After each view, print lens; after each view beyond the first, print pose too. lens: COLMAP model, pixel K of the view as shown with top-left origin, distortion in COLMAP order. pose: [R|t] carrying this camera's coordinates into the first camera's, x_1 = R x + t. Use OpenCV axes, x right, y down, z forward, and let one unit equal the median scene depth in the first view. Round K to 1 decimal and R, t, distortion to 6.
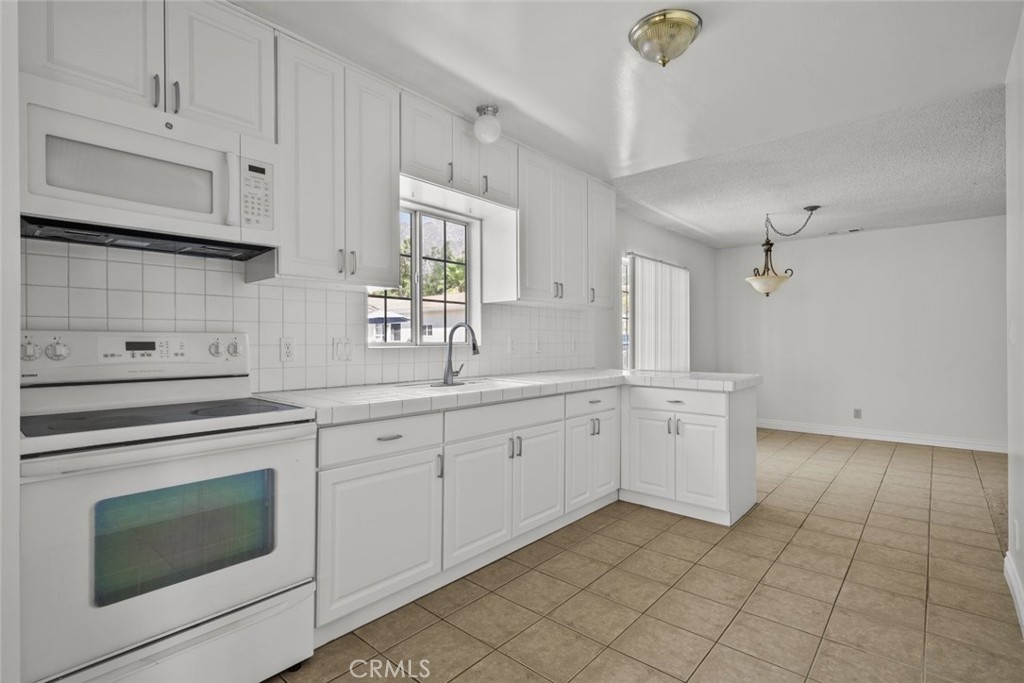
lens RADIAL K [[478.5, 0, 512.0], [0, 478.5, 341.5], [0, 0, 1]] dist [-0.001478, -0.000397]
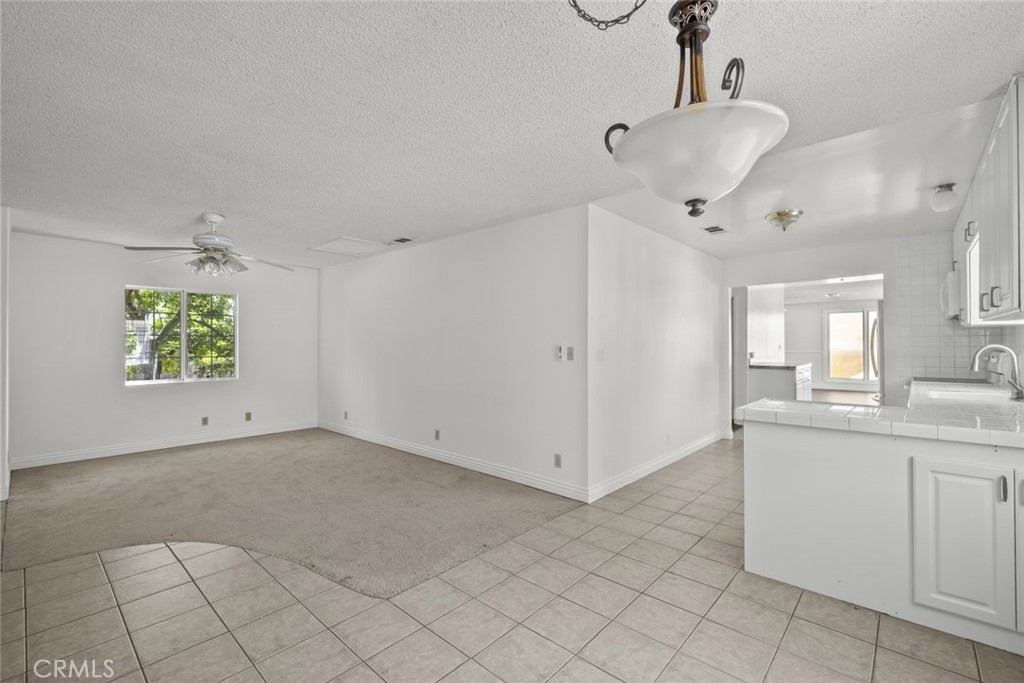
lens RADIAL K [[448.2, 0, 505.8], [0, 448.2, 341.8], [0, 0, 1]] dist [-0.000493, -0.000140]
pose [[-0.999961, 0.002714, 0.008384, 1.297648], [0.002670, 0.999982, -0.005301, -0.051592], [-0.008398, -0.005279, -0.999951, 2.515202]]
